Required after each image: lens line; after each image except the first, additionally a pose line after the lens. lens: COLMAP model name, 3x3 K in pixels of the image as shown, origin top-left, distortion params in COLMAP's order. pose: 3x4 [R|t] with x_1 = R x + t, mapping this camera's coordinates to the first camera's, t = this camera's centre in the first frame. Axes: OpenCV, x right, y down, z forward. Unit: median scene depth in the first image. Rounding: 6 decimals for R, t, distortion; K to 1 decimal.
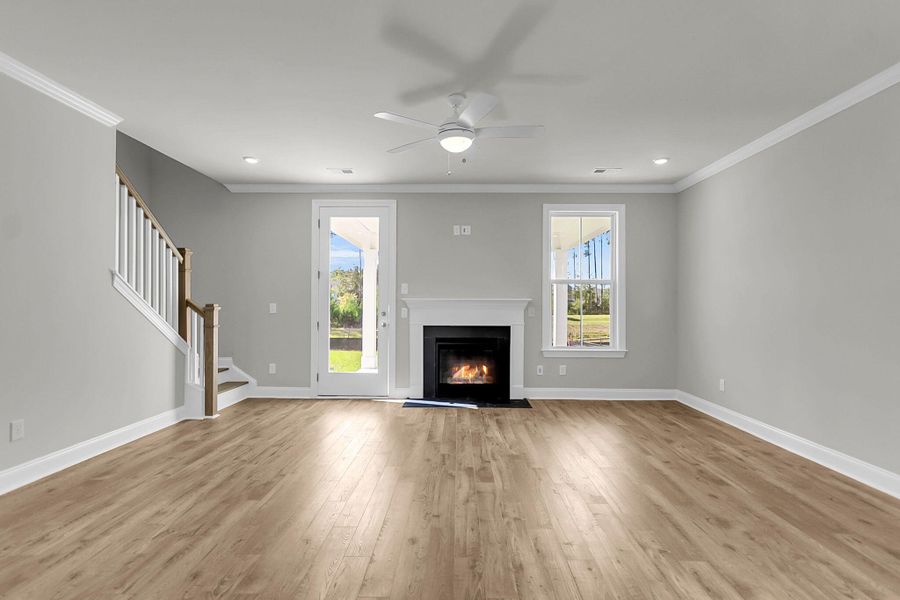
lens RADIAL K [[443.3, 0, 451.9], [0, 443.3, 296.3], [0, 0, 1]] dist [0.009969, 0.003044]
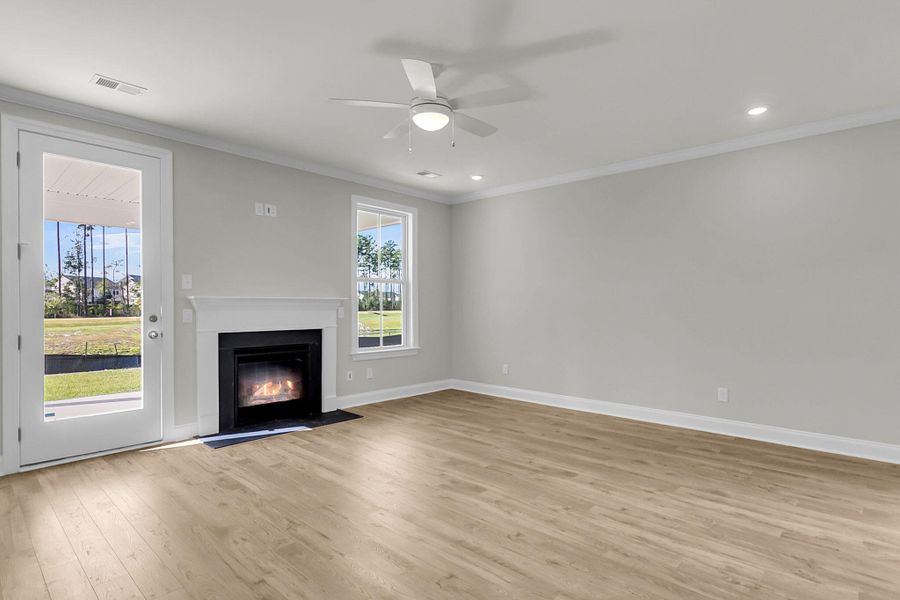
lens RADIAL K [[465.5, 0, 447.7], [0, 465.5, 307.4], [0, 0, 1]] dist [-0.000741, 0.003839]
pose [[0.674167, -0.008202, 0.738533, -0.393684], [-0.014380, 0.999603, 0.024228, -0.000942], [-0.738439, -0.026953, 0.673782, 0.216937]]
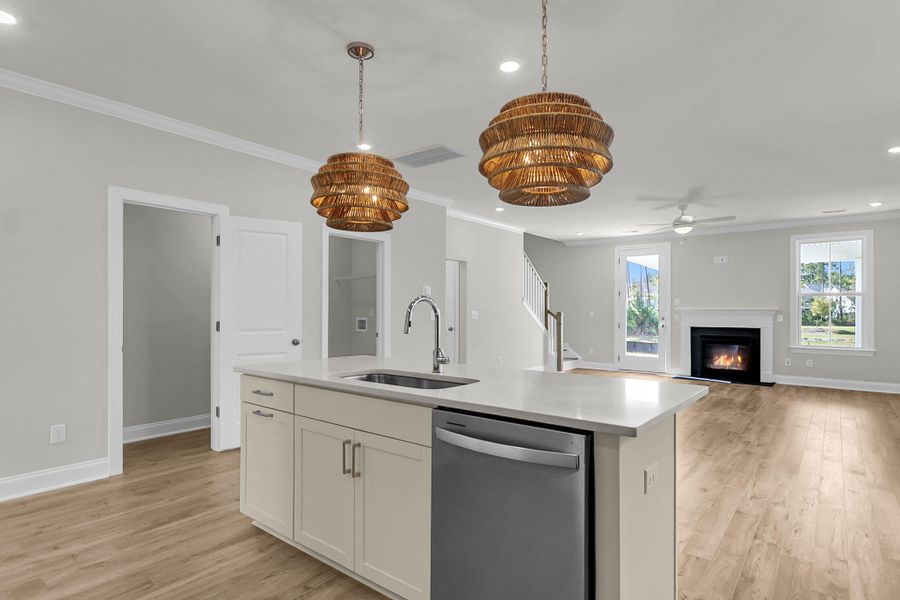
lens RADIAL K [[480.3, 0, 457.9], [0, 480.3, 305.5], [0, 0, 1]] dist [0.014765, -0.000464]
pose [[0.797943, -0.007401, -0.602687, 0.299140], [0.011169, 0.999934, 0.002509, -0.017610], [0.602629, -0.008733, 0.797974, -0.777370]]
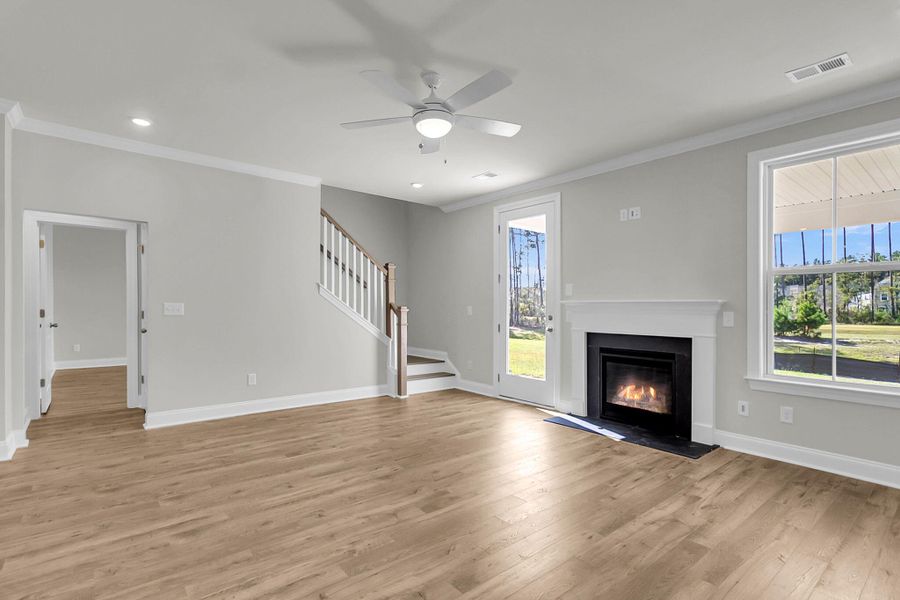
lens RADIAL K [[432.5, 0, 452.8], [0, 432.5, 303.4], [0, 0, 1]] dist [-0.002366, 0.001605]
pose [[0.658488, -0.004881, -0.752575, 0.419085], [0.010518, 0.999941, 0.002717, 0.006050], [0.752518, -0.009705, 0.658500, 0.271054]]
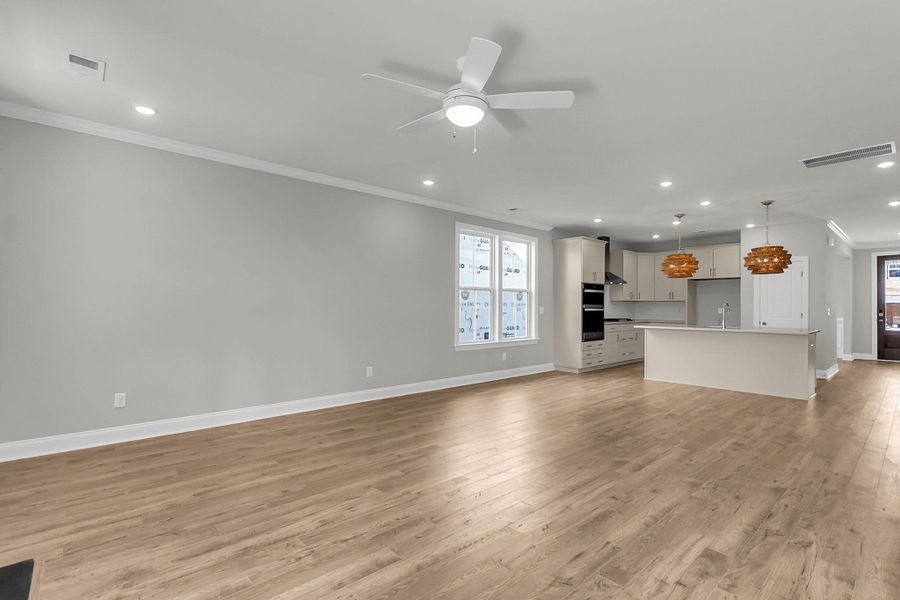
lens RADIAL K [[432.5, 0, 445.9], [0, 432.5, 302.2], [0, 0, 1]] dist [-0.002366, 0.001605]
pose [[-0.678456, 0.001961, 0.734639, -0.346642], [-0.020886, 0.999541, -0.021957, 0.018175], [-0.734344, -0.030240, -0.678103, 0.956661]]
